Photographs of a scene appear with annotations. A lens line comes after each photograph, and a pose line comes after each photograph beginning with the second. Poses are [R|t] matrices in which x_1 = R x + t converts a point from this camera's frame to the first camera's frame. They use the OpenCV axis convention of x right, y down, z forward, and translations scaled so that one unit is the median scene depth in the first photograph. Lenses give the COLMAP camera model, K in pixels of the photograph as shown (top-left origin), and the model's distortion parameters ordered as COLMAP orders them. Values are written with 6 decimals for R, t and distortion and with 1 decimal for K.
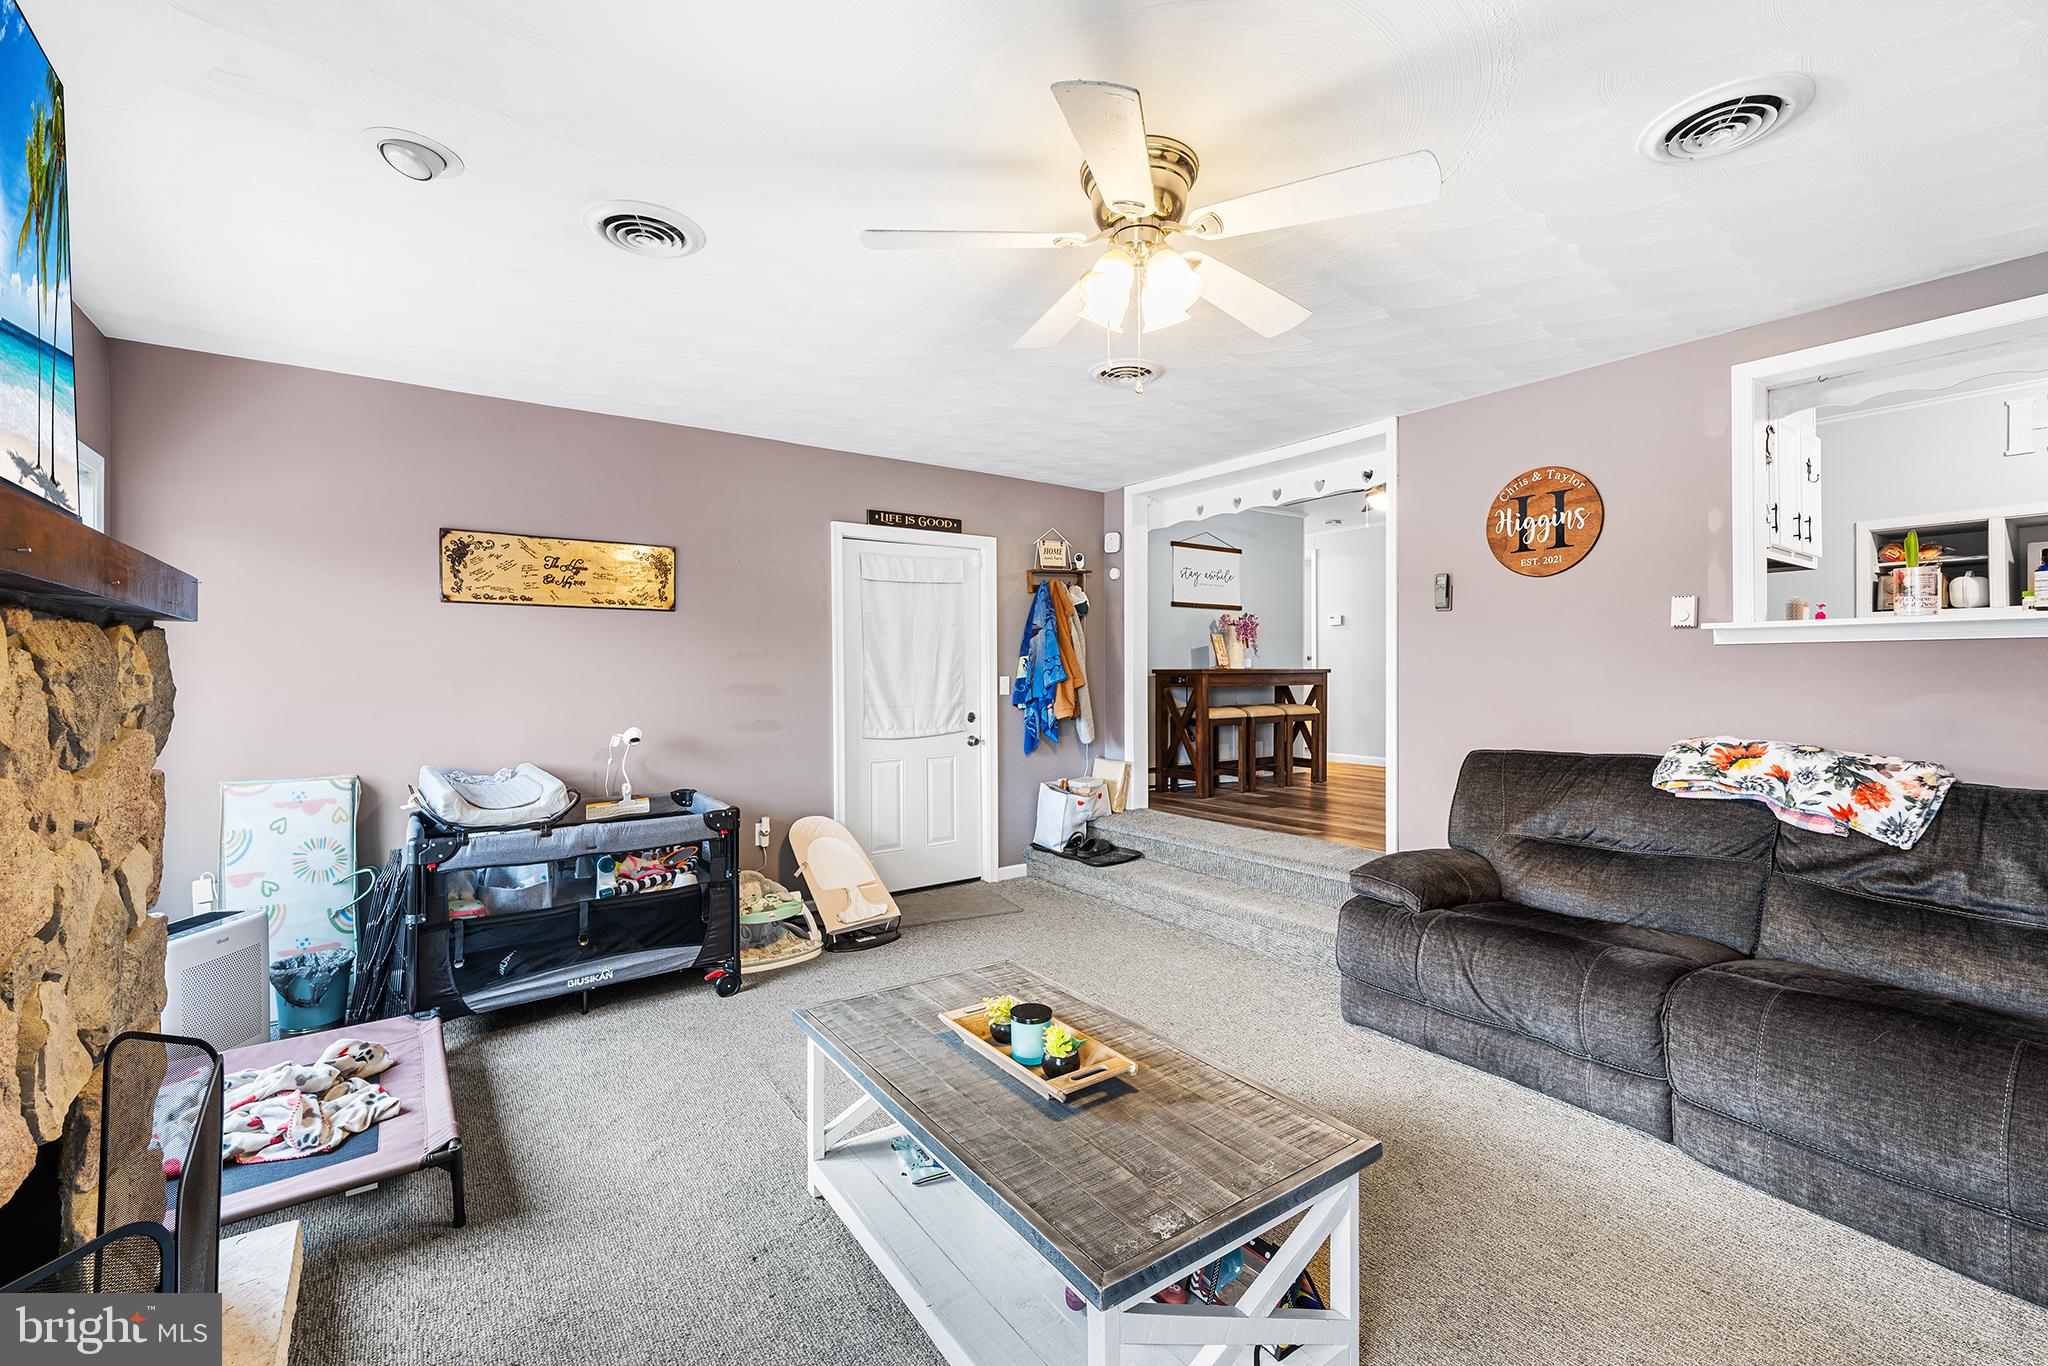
lens RADIAL K [[852.4, 0, 1015.0], [0, 852.4, 681.7], [0, 0, 1]] dist [-0.000119, -0.000015]
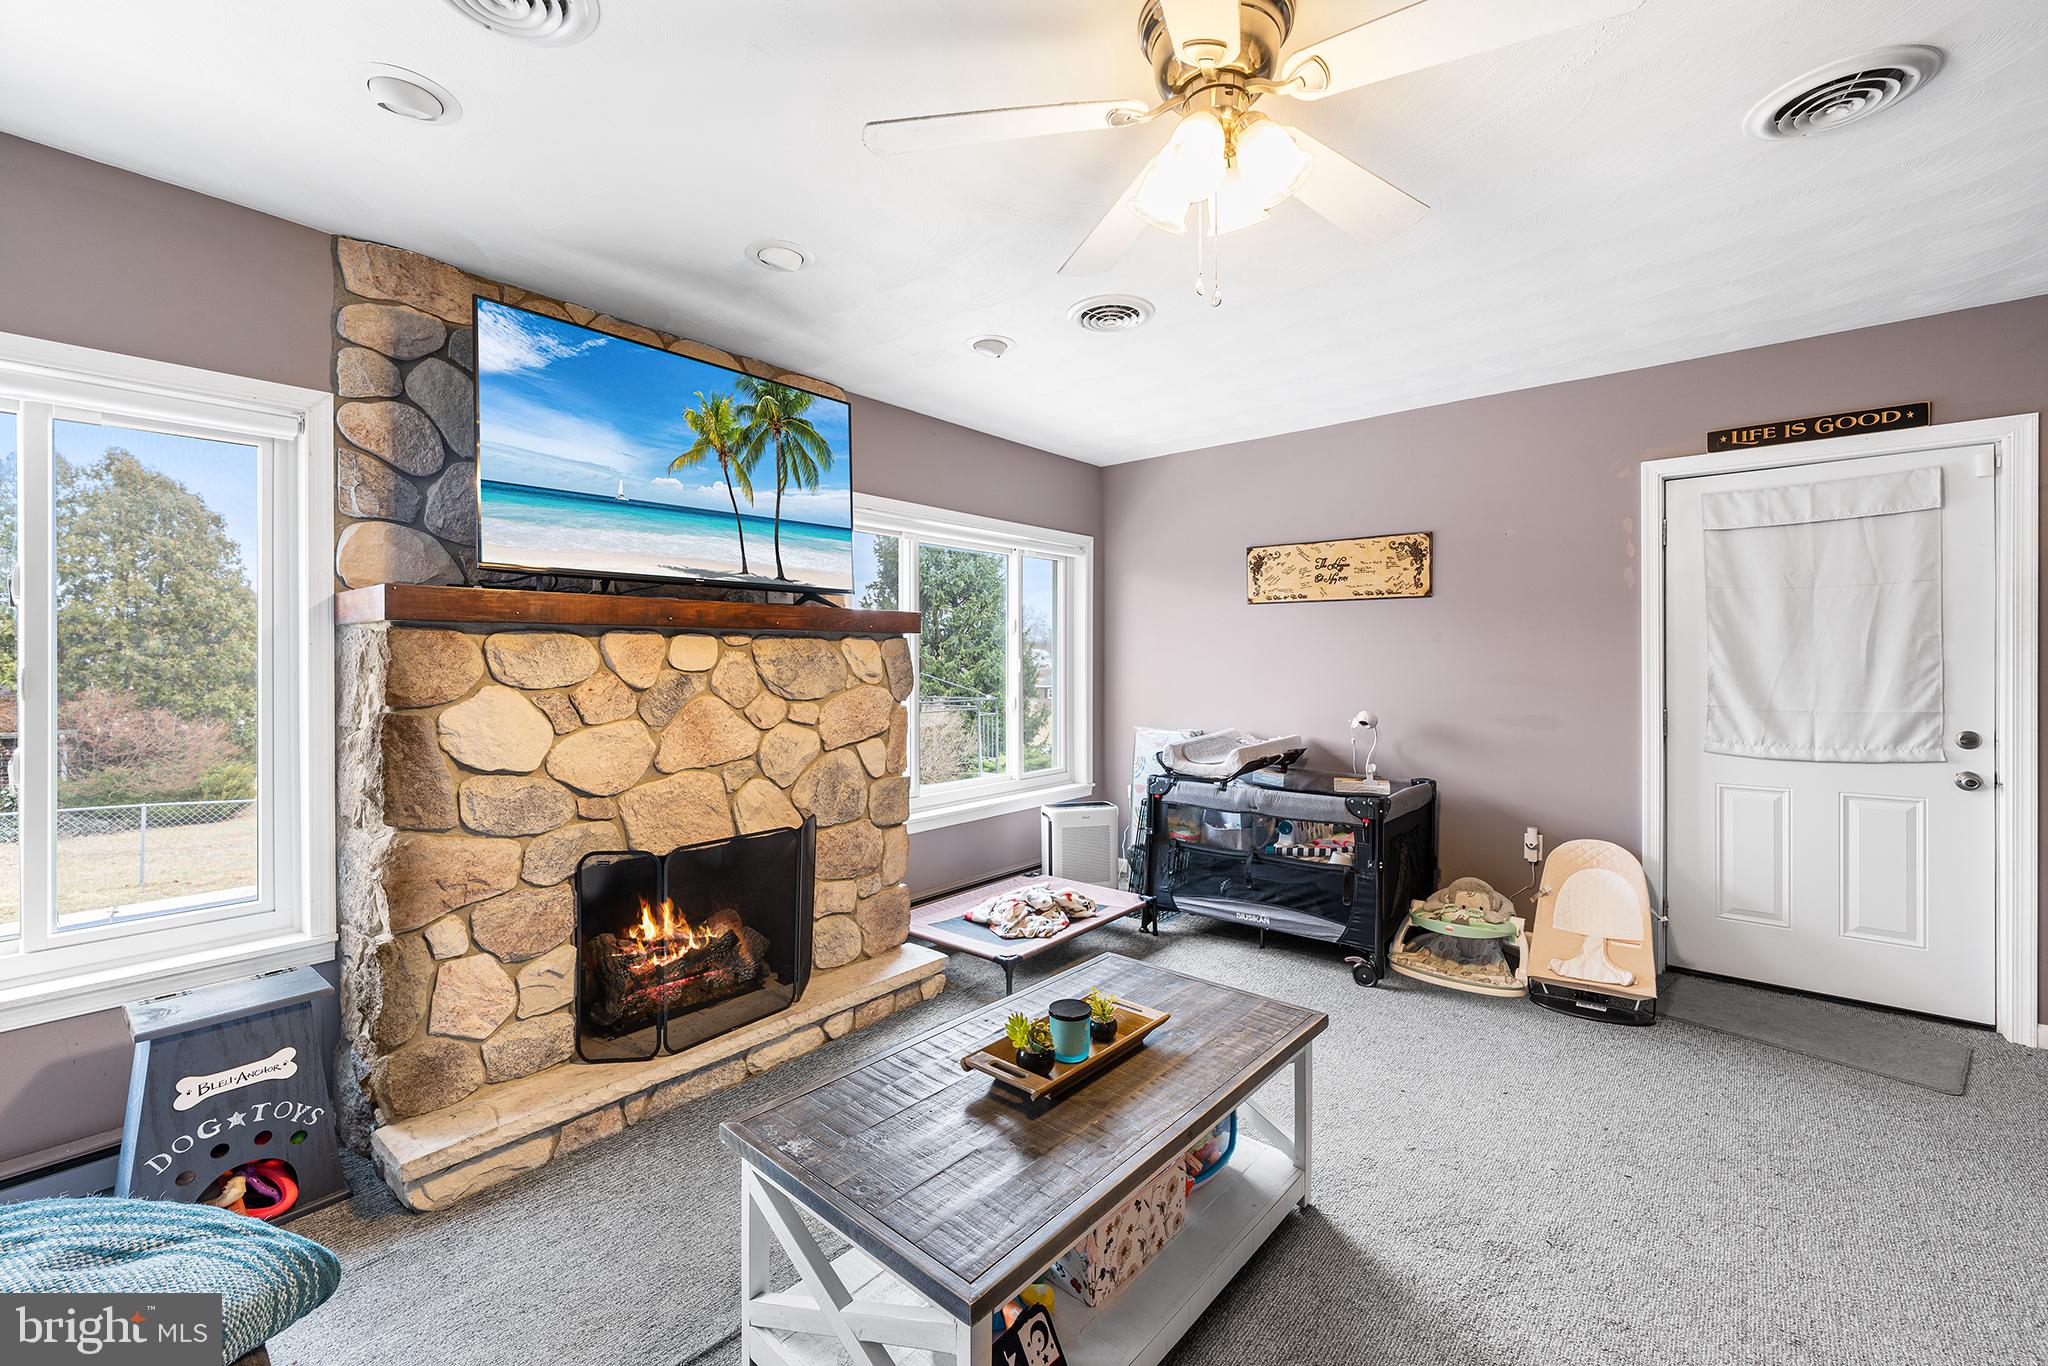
lens RADIAL K [[825.1, 0, 1032.3], [0, 825.1, 673.0], [0, 0, 1]] dist [0.000351, -0.000056]
pose [[0.255300, 0.021333, -0.966626, 0.421077], [-0.011894, 0.999750, 0.018923, -0.007894], [0.966789, 0.006666, 0.255490, 0.327301]]
